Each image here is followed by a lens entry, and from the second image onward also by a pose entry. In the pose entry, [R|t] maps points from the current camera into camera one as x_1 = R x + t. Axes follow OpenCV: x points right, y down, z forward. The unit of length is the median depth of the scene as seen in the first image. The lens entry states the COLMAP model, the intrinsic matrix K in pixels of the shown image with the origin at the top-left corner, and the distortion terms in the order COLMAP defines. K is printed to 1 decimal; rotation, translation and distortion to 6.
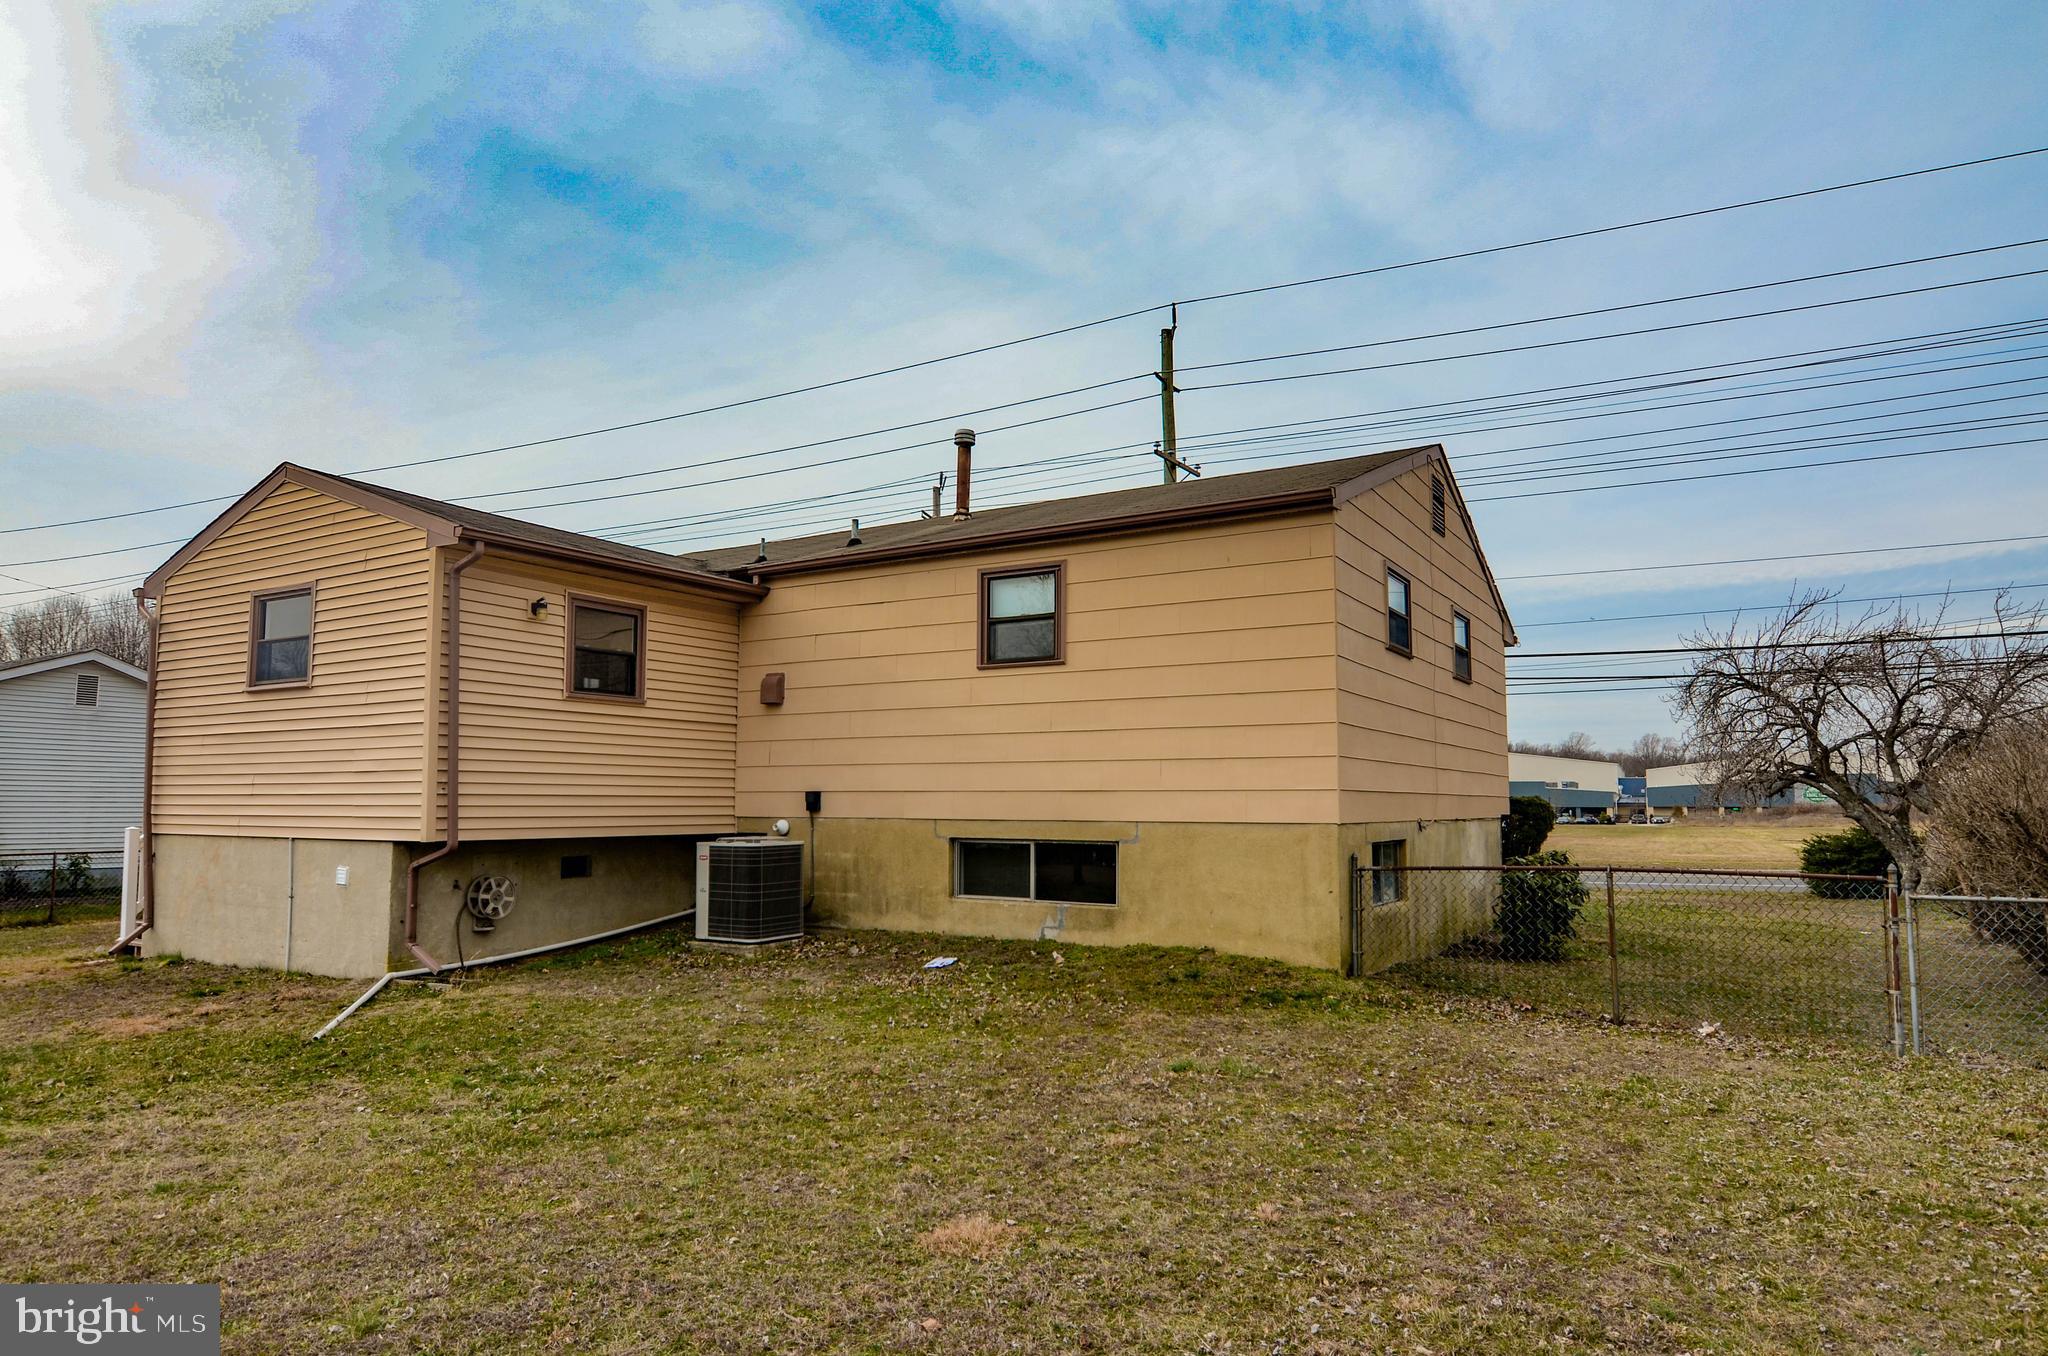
lens RADIAL K [[1225.3, 0, 1024.5], [0, 1225.3, 683.3], [0, 0, 1]] dist [0.001807, 0.000036]
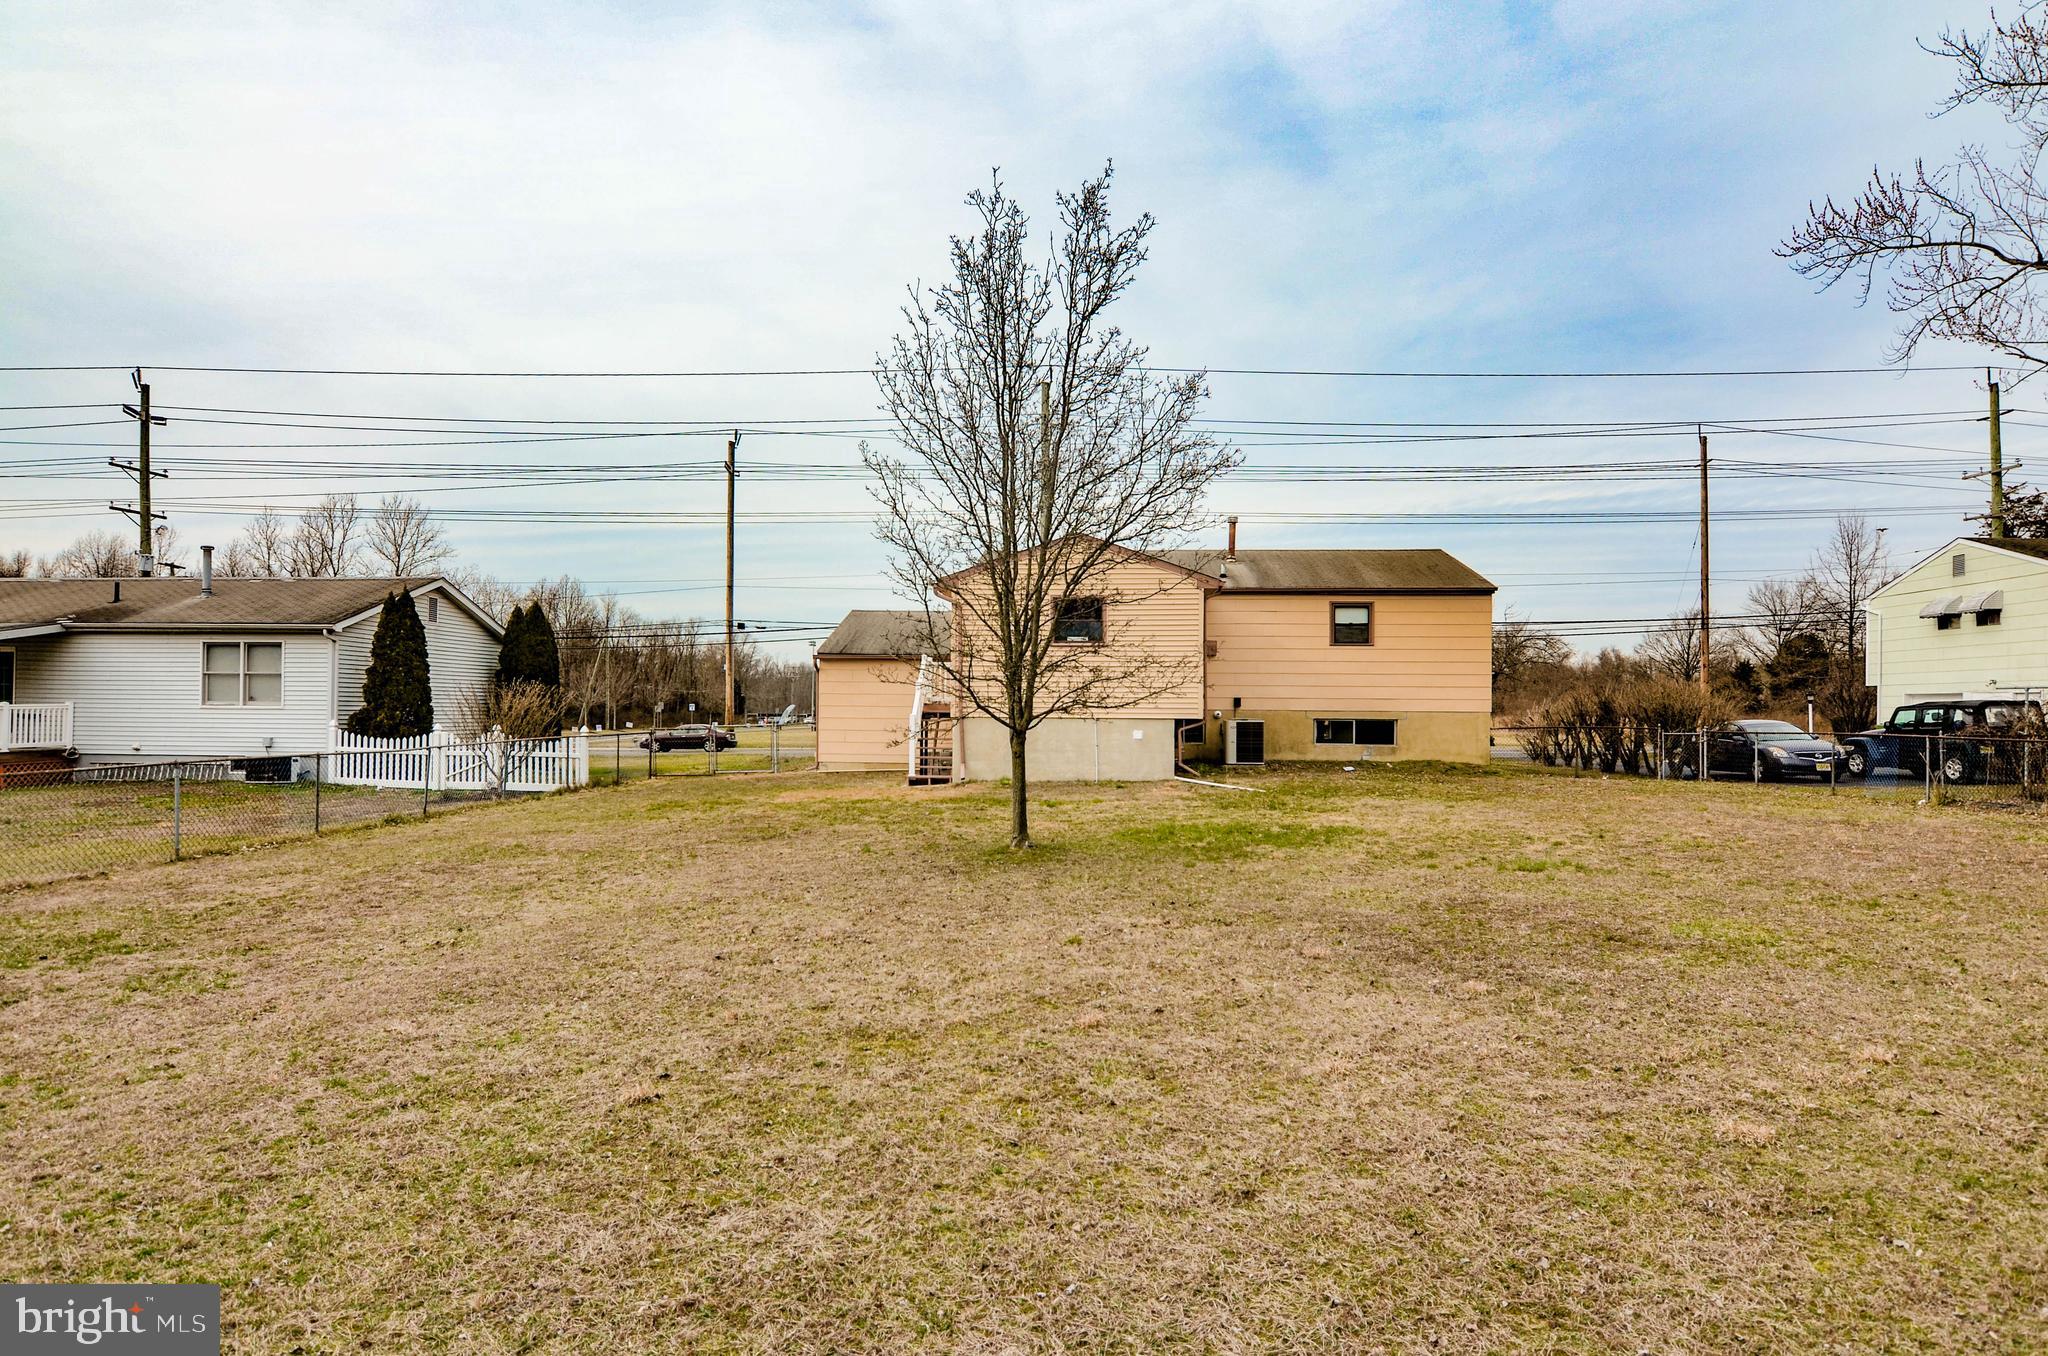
lens RADIAL K [[1092.1, 0, 1025.9], [0, 1092.1, 686.2], [0, 0, 1]] dist [-0.005226, -0.000225]
pose [[0.882016, 0.016862, 0.470918, -1.523139], [-0.051876, 0.996760, 0.061472, -0.032074], [-0.468356, -0.078649, 0.880032, -0.546407]]
